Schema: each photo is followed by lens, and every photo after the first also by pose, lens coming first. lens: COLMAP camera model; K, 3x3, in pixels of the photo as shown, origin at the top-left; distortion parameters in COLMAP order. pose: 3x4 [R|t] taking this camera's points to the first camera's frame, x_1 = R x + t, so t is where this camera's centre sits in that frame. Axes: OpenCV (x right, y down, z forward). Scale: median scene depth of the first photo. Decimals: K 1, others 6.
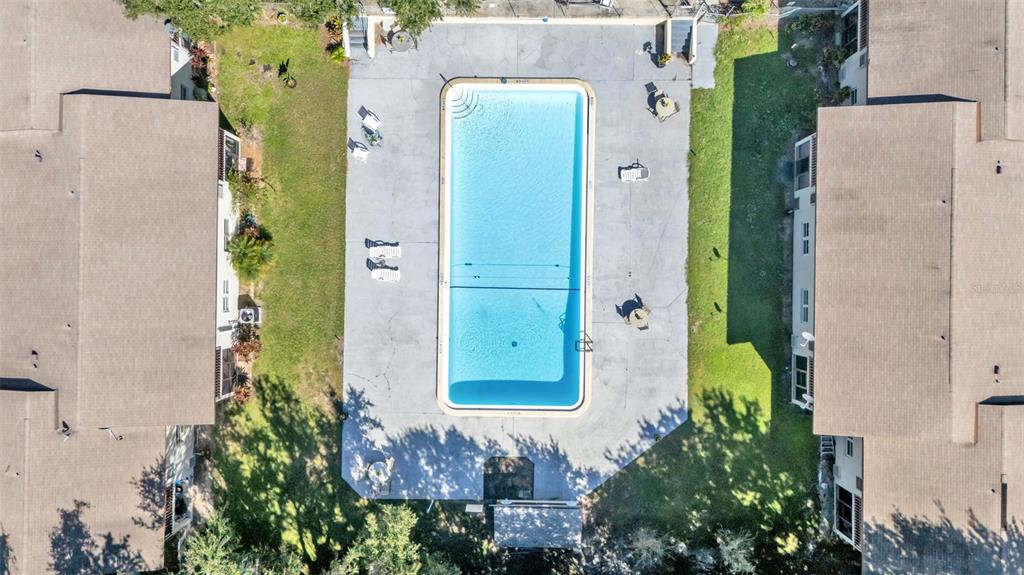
lens RADIAL K [[760.8, 0, 517.8], [0, 760.8, 289.7], [0, 0, 1]] dist [0.045722, -0.019246]
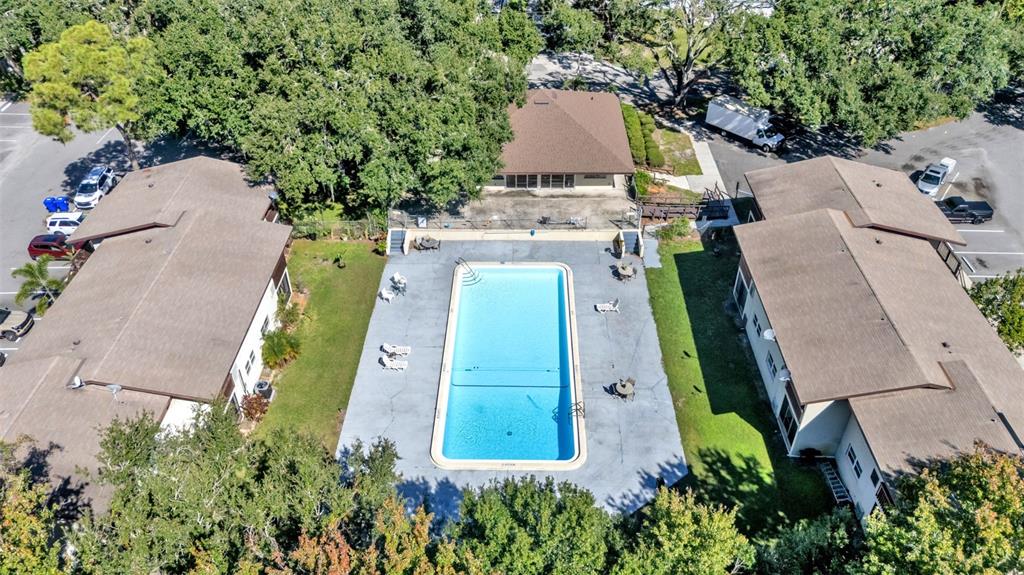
lens RADIAL K [[760.8, 0, 509.3], [0, 760.8, 282.1], [0, 0, 1]] dist [0.045722, -0.019246]
pose [[0.999762, 0.019616, 0.009582, -0.019179], [-0.004281, 0.606537, -0.795044, 0.797369], [-0.021407, 0.794813, 0.606476, 0.222742]]
